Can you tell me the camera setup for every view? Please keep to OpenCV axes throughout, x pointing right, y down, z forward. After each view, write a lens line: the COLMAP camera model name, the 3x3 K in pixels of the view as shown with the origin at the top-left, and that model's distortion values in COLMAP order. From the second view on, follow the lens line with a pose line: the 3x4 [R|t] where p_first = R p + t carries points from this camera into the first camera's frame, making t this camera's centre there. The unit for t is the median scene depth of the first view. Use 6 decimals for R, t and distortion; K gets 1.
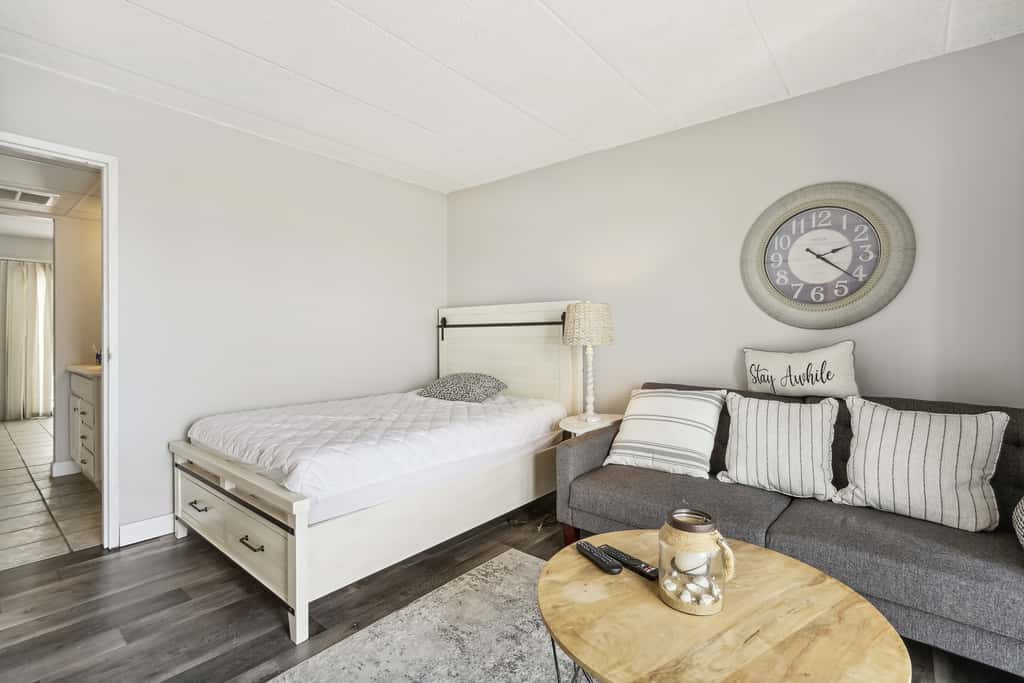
lens RADIAL K [[467.4, 0, 516.8], [0, 467.4, 338.7], [0, 0, 1]] dist [0.001115, 0.000537]
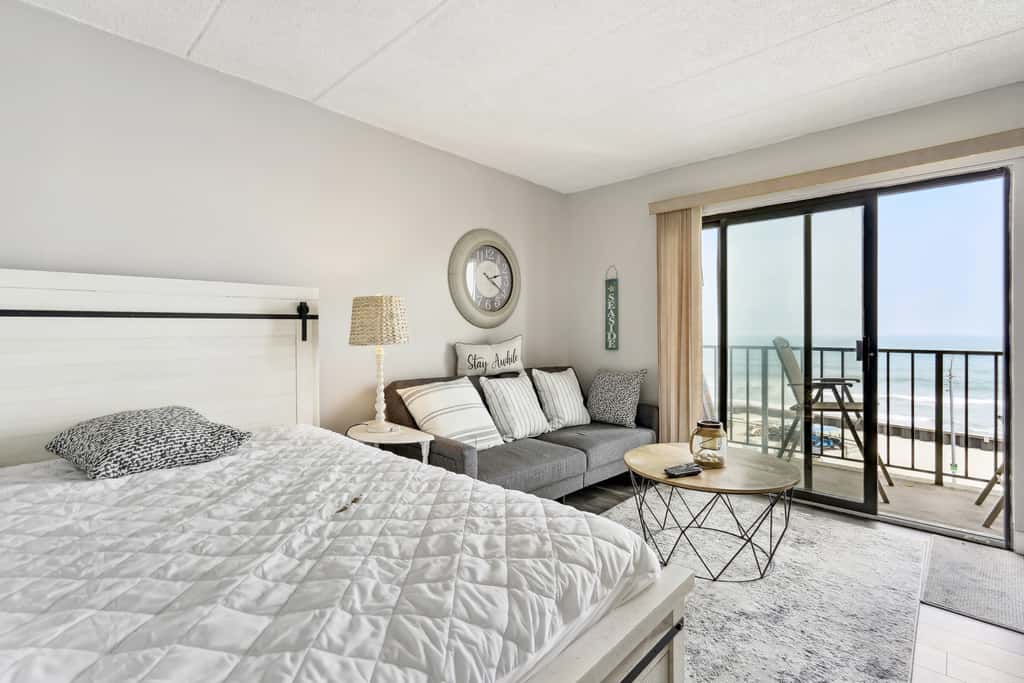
lens RADIAL K [[475.1, 0, 511.9], [0, 475.1, 330.8], [0, 0, 1]] dist [-0.001347, 0.000095]
pose [[0.088139, -0.007036, 0.996083, -0.947711], [0.002195, 0.999974, 0.006869, -0.024633], [-0.996106, 0.001581, 0.088152, 0.894582]]
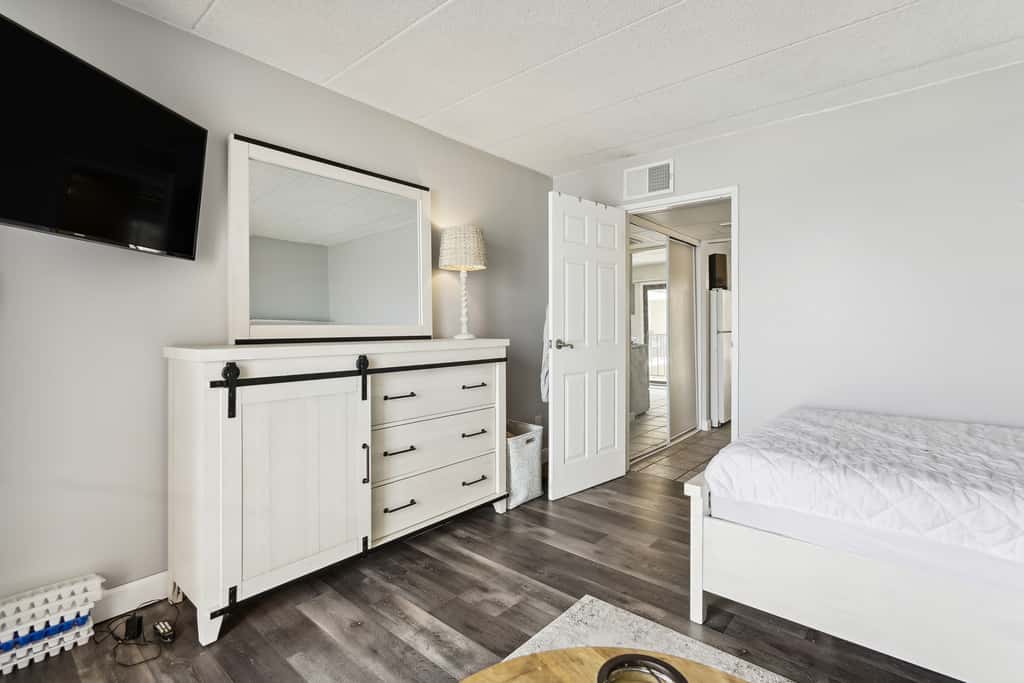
lens RADIAL K [[475.1, 0, 511.9], [0, 475.1, 330.8], [0, 0, 1]] dist [-0.001347, 0.000095]
pose [[-0.033102, 0.005654, -0.999436, 0.381466], [0.000343, 0.999984, 0.005646, -0.004182], [0.999452, -0.000156, -0.033103, 0.392518]]
